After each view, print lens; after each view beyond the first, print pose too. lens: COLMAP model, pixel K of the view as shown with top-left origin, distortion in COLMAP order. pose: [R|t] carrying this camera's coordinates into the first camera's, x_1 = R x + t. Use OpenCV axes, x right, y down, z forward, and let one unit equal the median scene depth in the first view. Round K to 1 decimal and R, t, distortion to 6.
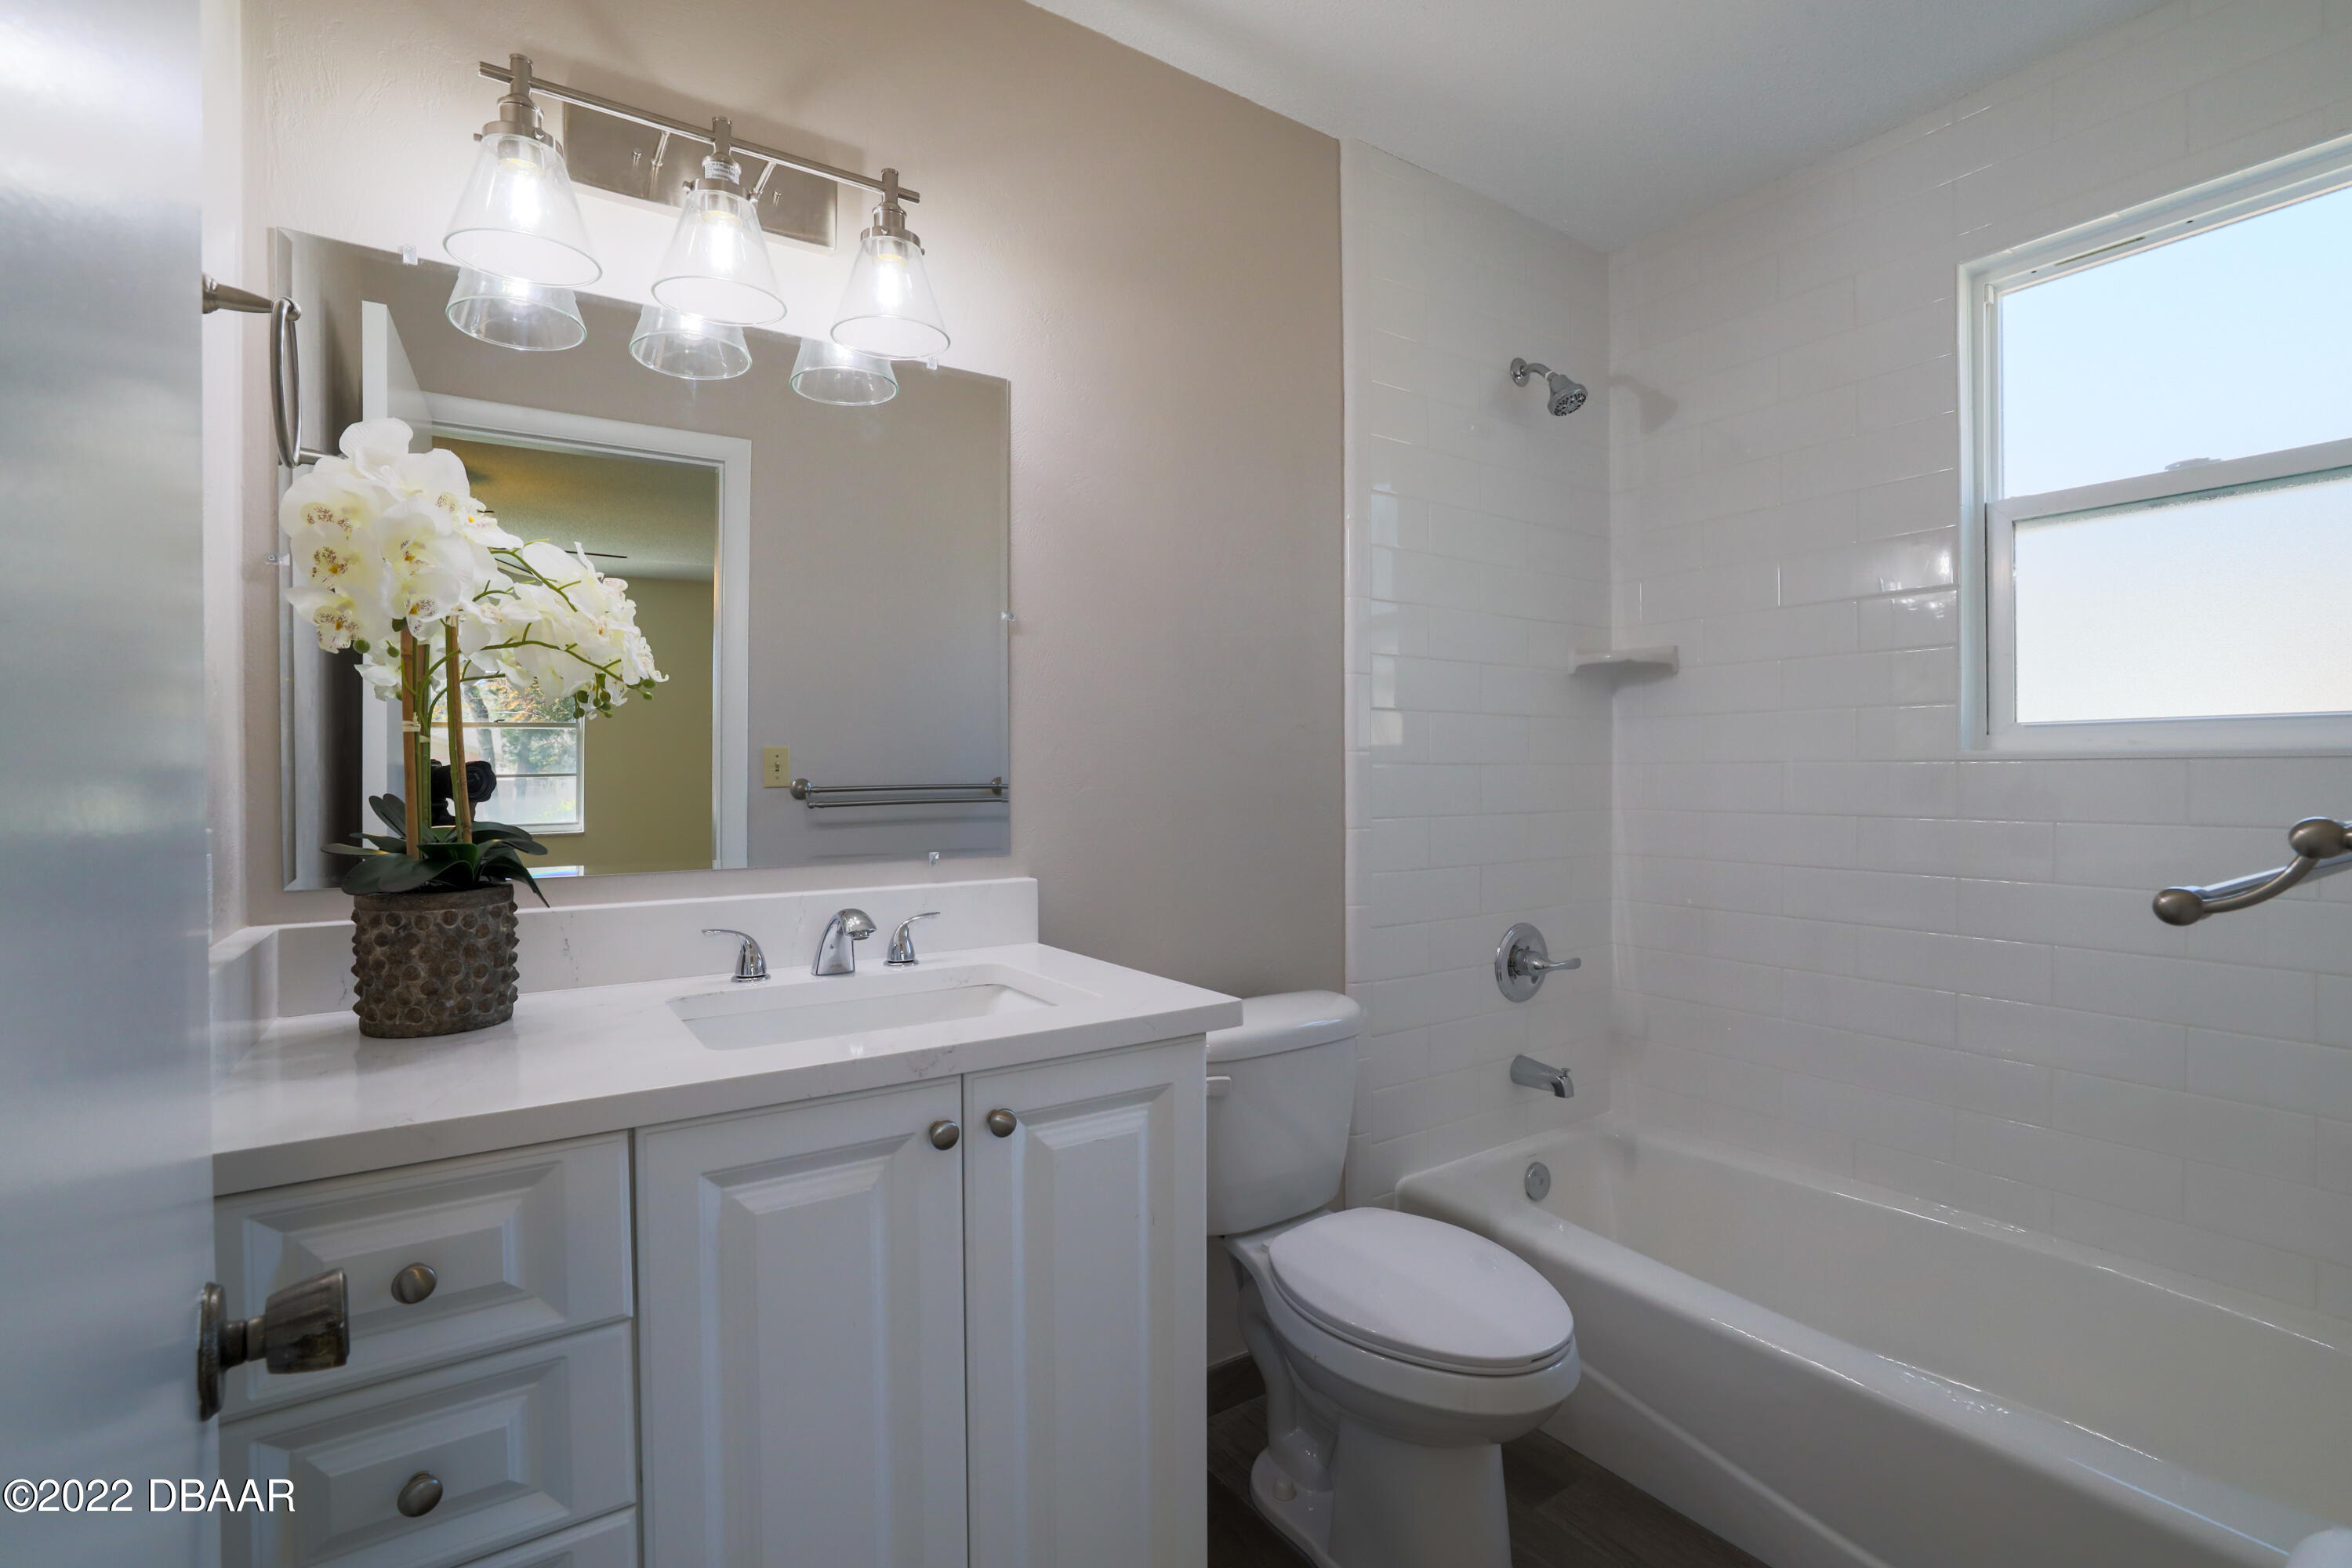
lens RADIAL K [[1030.1, 0, 1179.6], [0, 1030.1, 777.8], [0, 0, 1]] dist [-0.001605, 0.000241]
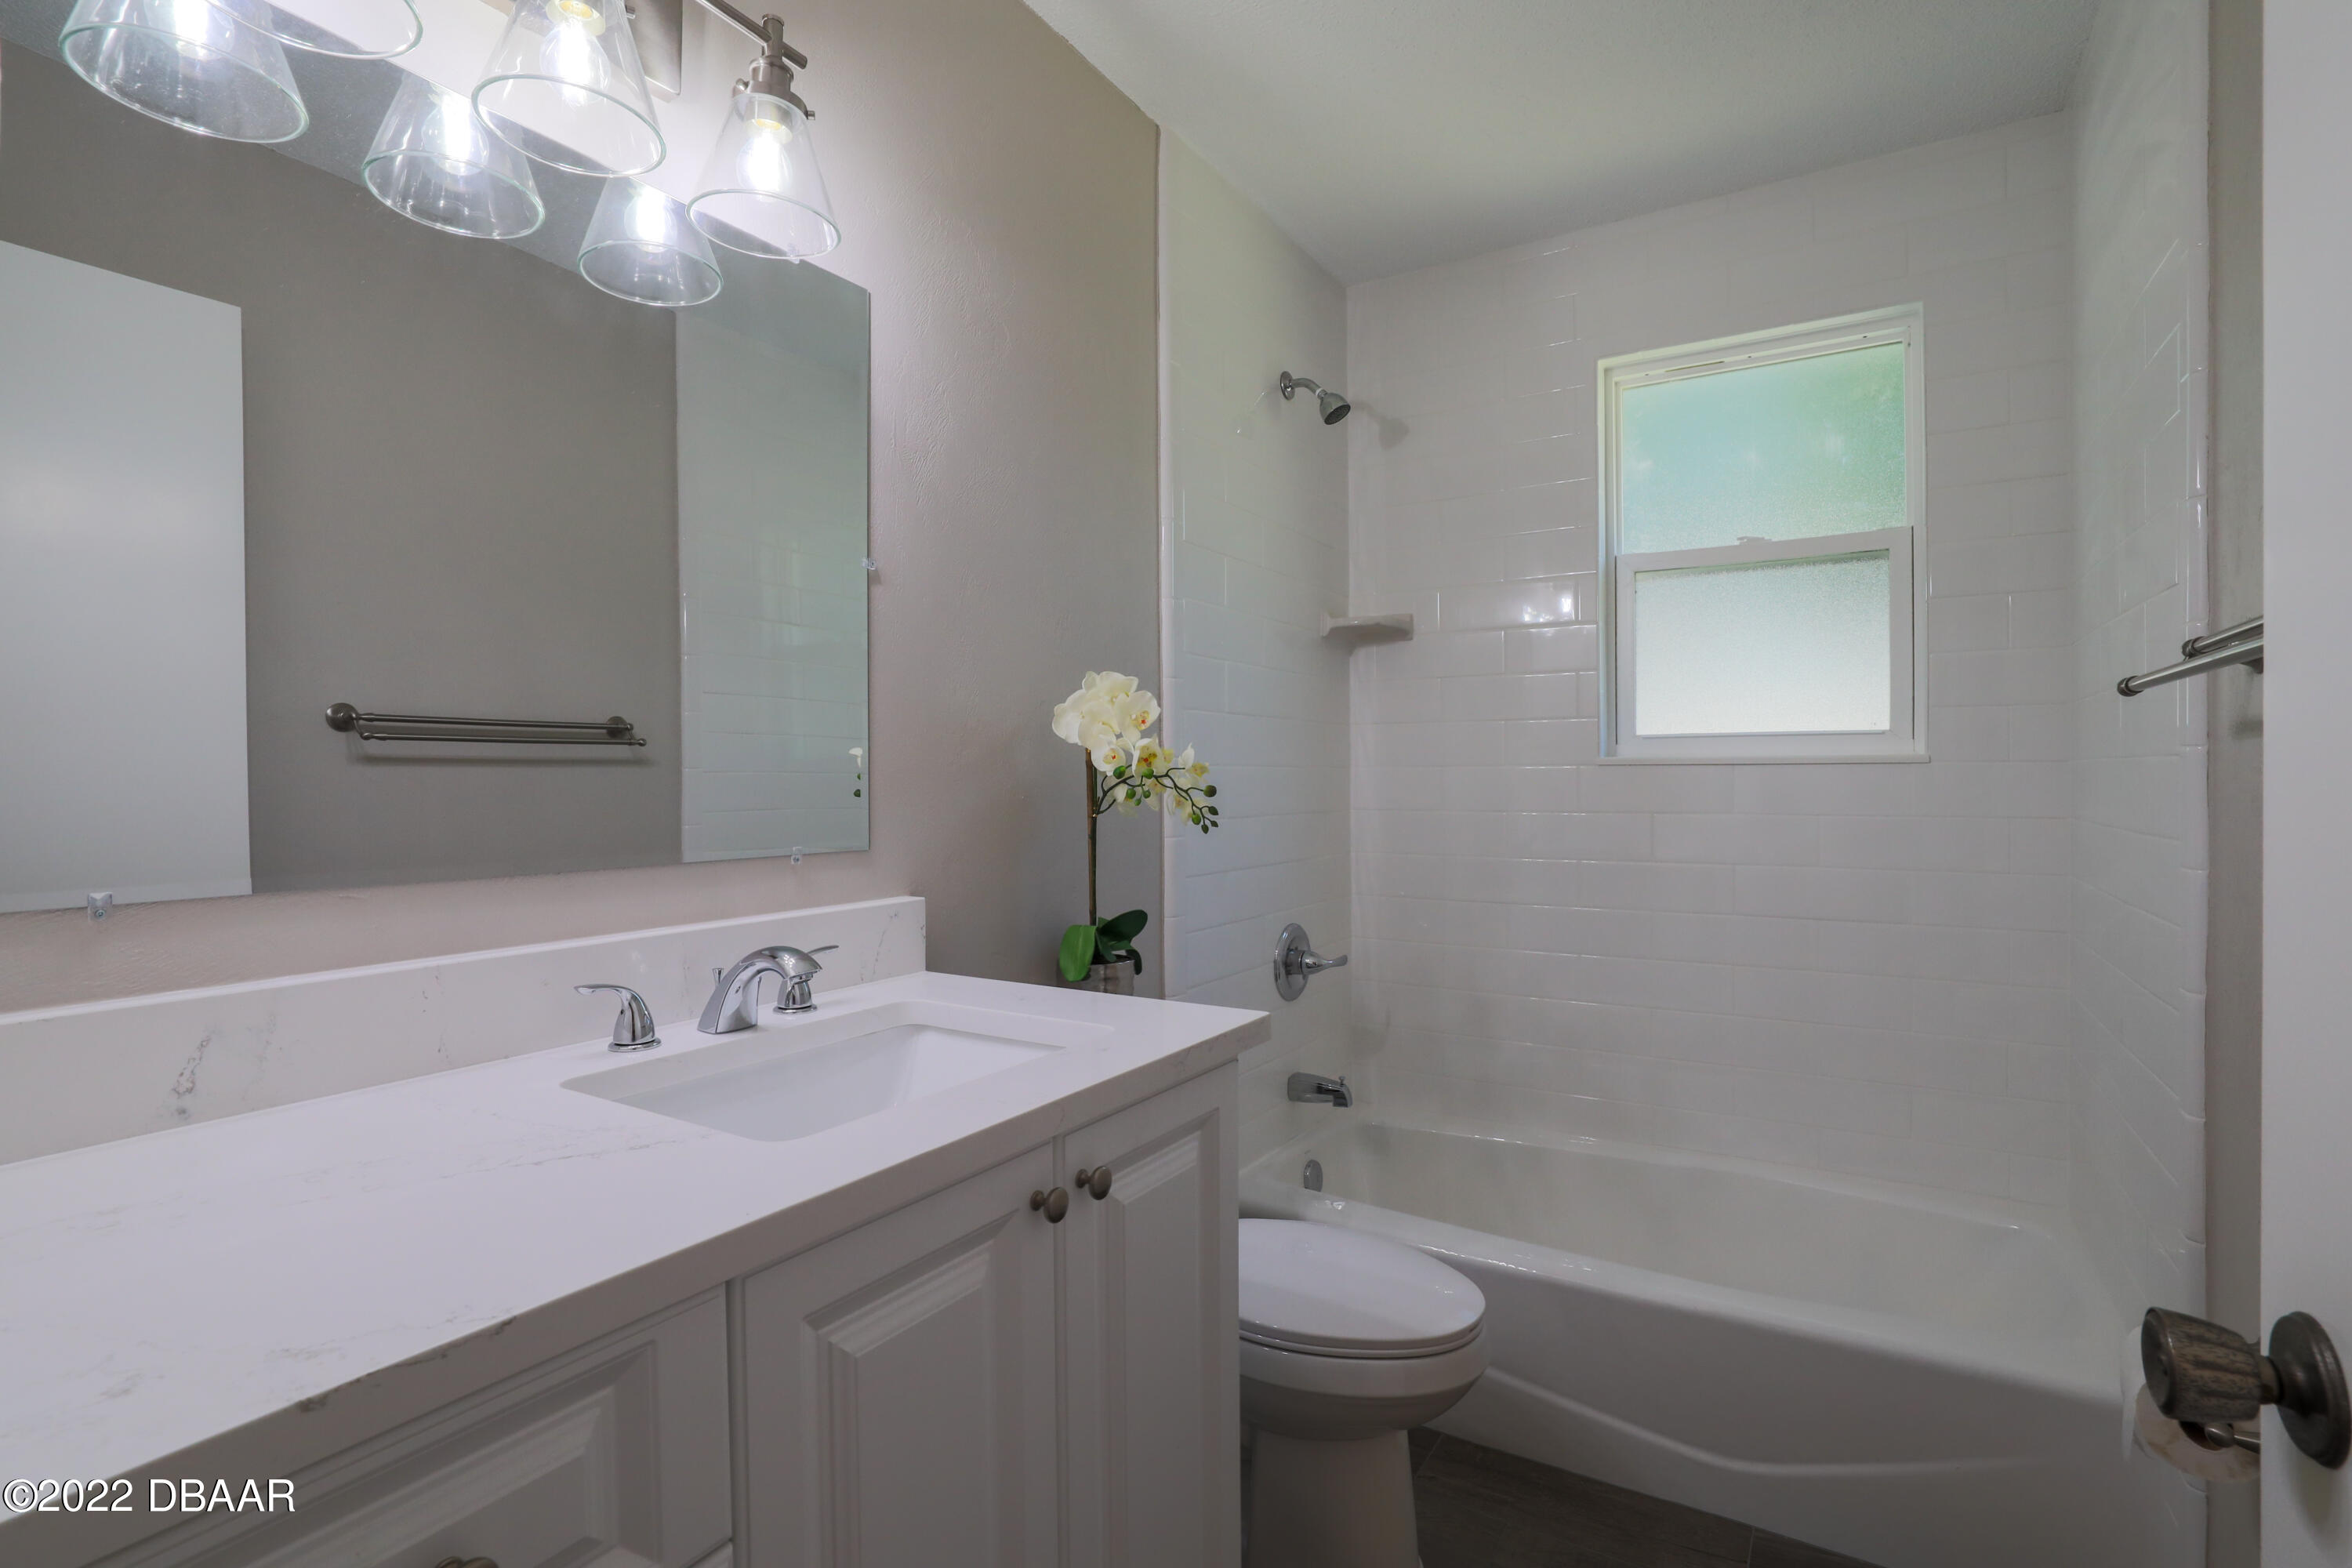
lens RADIAL K [[1083.6, 0, 1179.0], [0, 1083.6, 755.9], [0, 0, 1]] dist [-0.055628, 0.014109]
pose [[0.898134, 0.011935, 0.439559, -0.278799], [0.000512, 0.999603, -0.028187, 0.008636], [-0.439721, 0.025541, 0.897771, 0.107038]]
